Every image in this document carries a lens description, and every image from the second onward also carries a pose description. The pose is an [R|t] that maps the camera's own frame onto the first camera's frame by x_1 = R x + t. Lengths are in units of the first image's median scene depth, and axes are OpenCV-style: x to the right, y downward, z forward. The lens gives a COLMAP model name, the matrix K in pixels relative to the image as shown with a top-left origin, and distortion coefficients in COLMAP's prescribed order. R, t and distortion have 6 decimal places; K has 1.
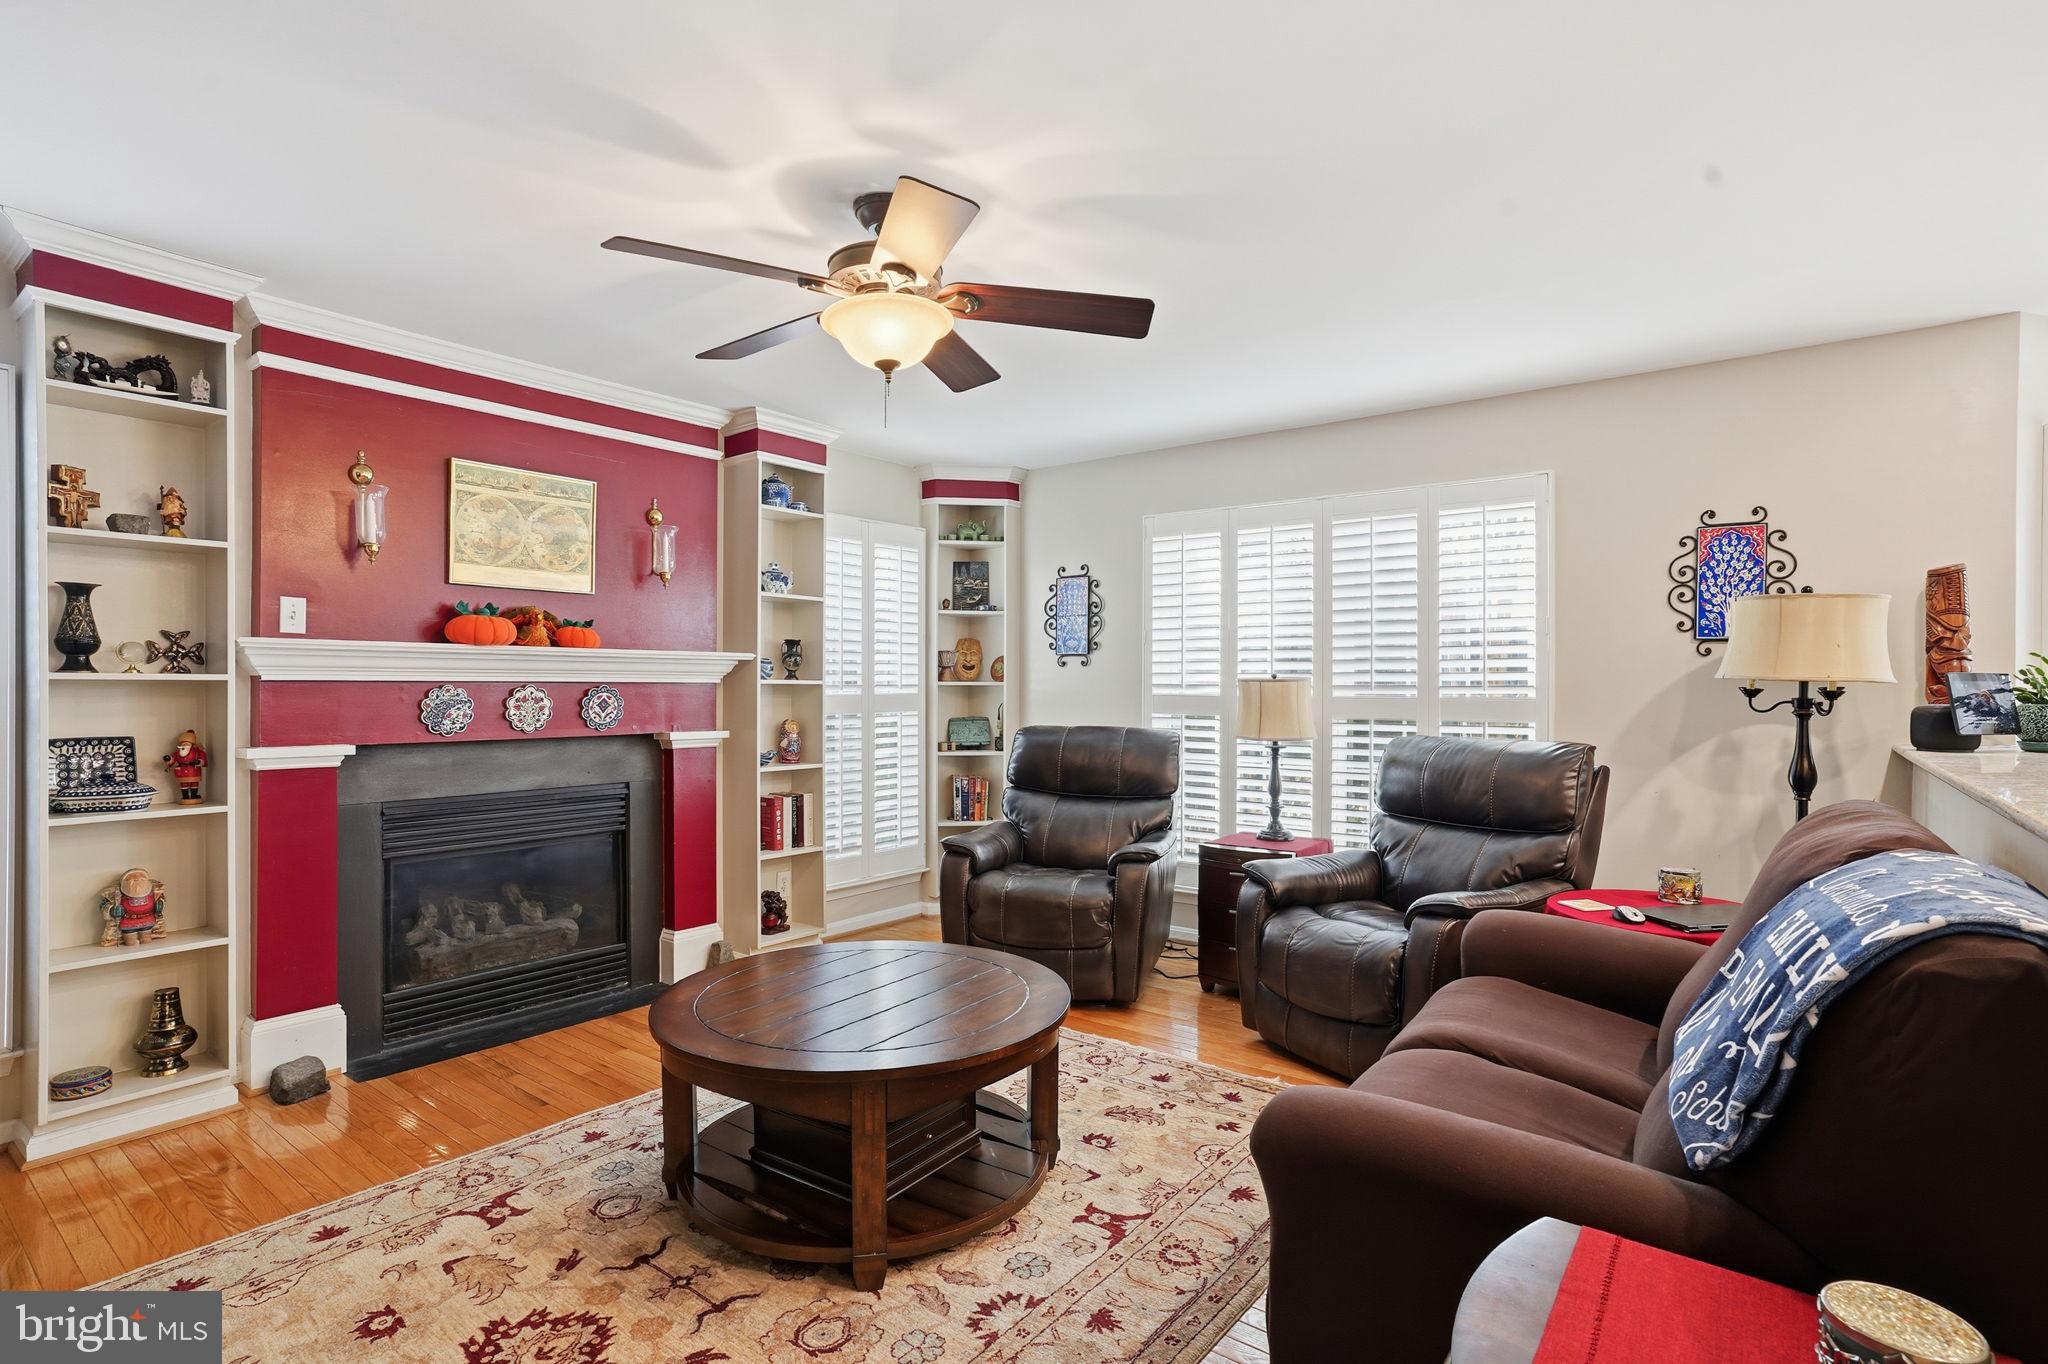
lens RADIAL K [[1019.0, 0, 1027.2], [0, 1019.0, 684.6], [0, 0, 1]] dist [-0.030442, 0.004180]
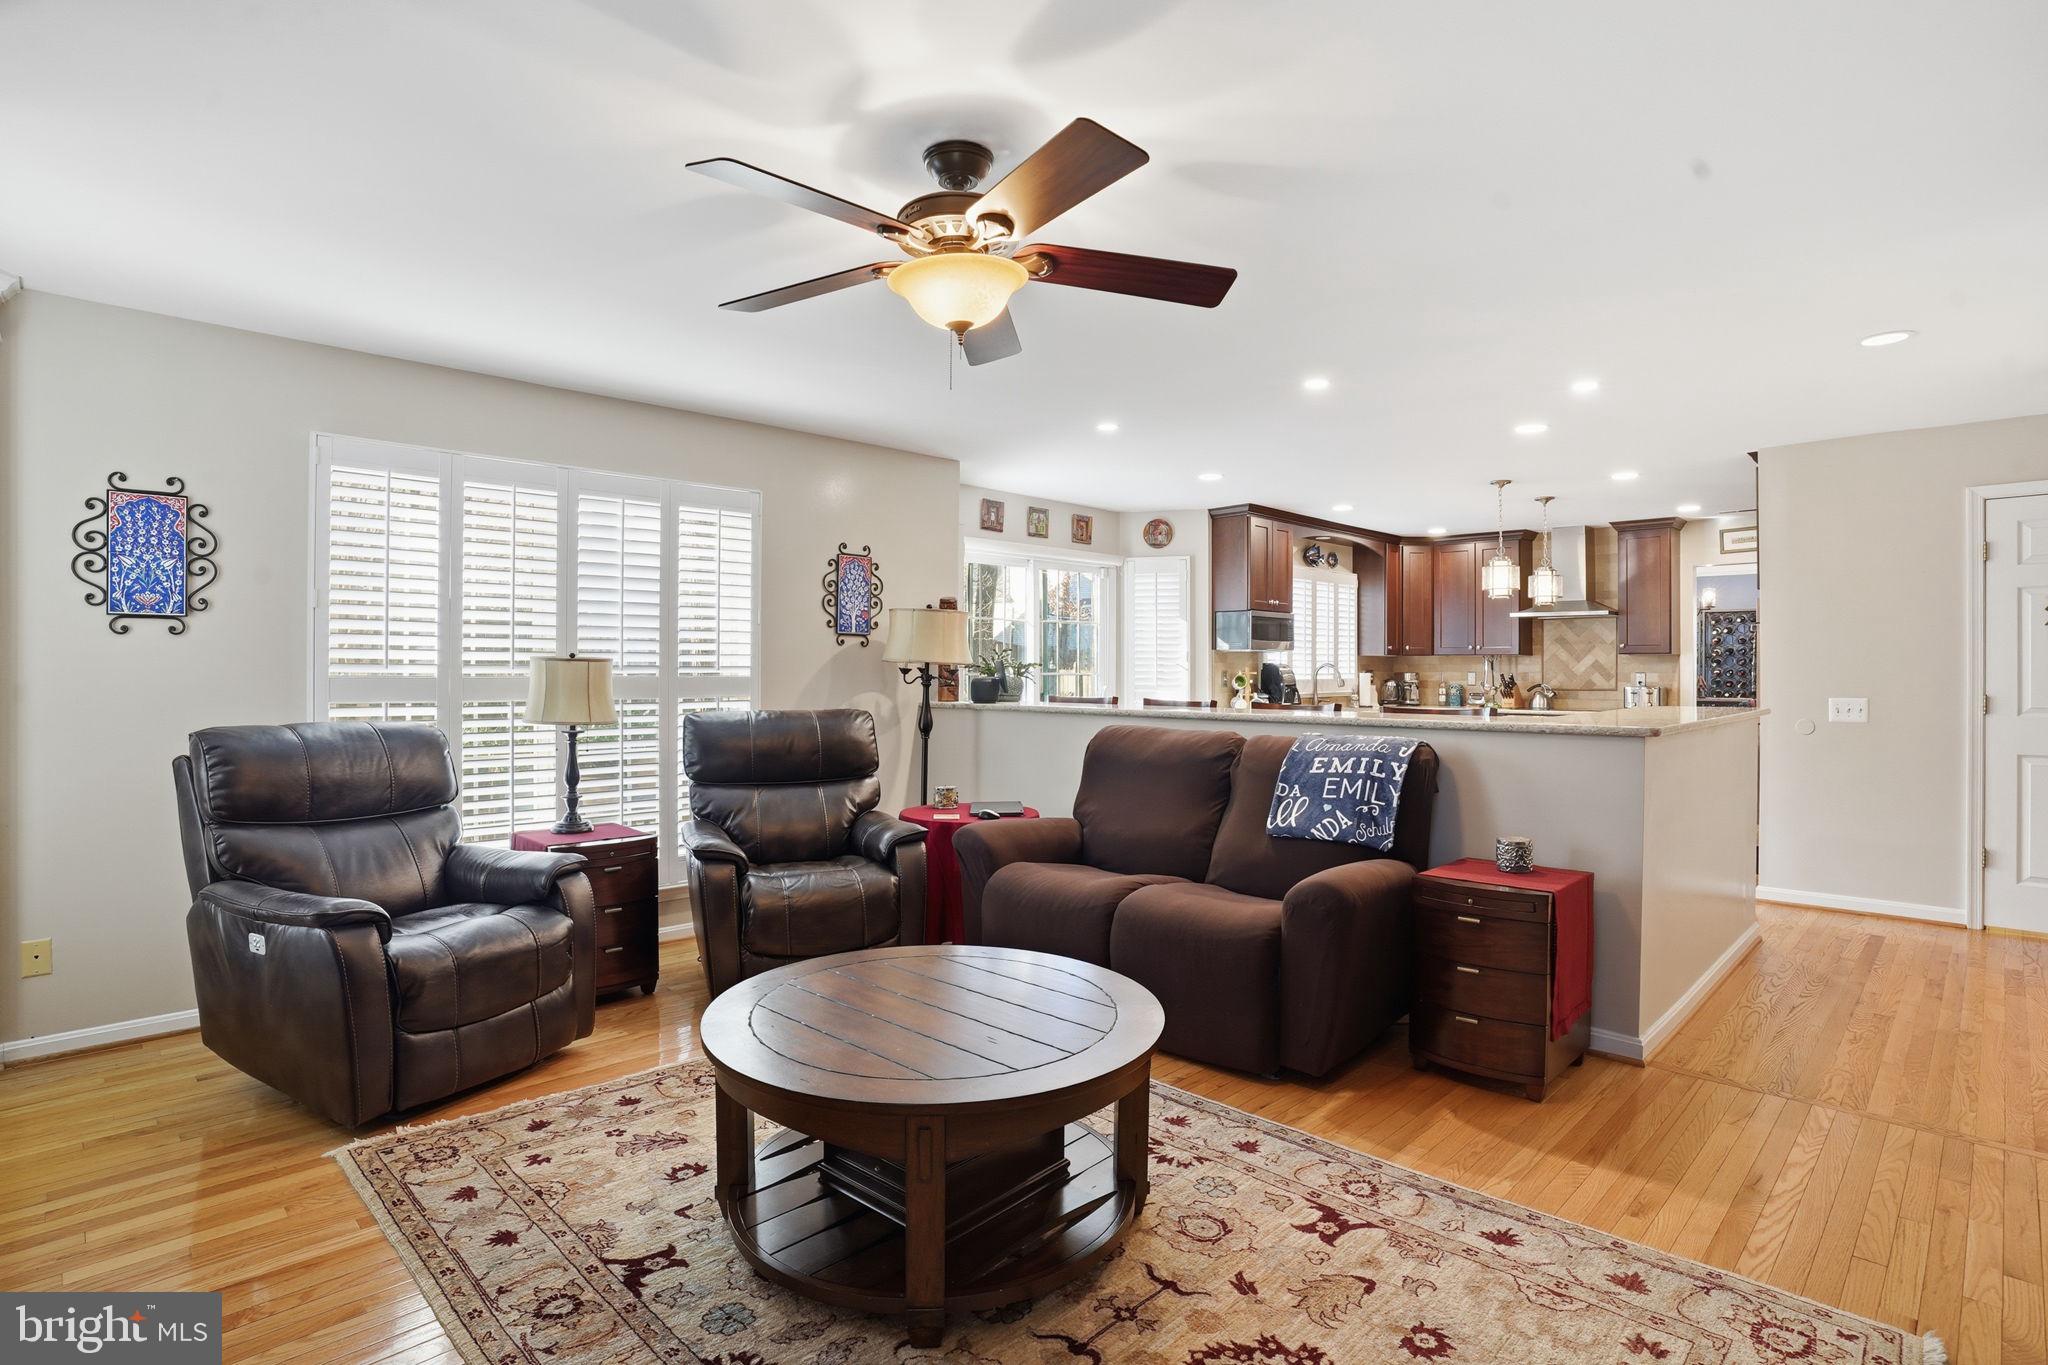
lens RADIAL K [[1019.0, 0, 1027.4], [0, 1019.0, 675.8], [0, 0, 1]] dist [-0.030442, 0.004180]
pose [[0.124989, -0.008592, 0.992121, -0.581431], [-0.001580, 0.999960, 0.008859, 0.001394], [-0.992157, -0.002675, 0.124970, 0.448539]]
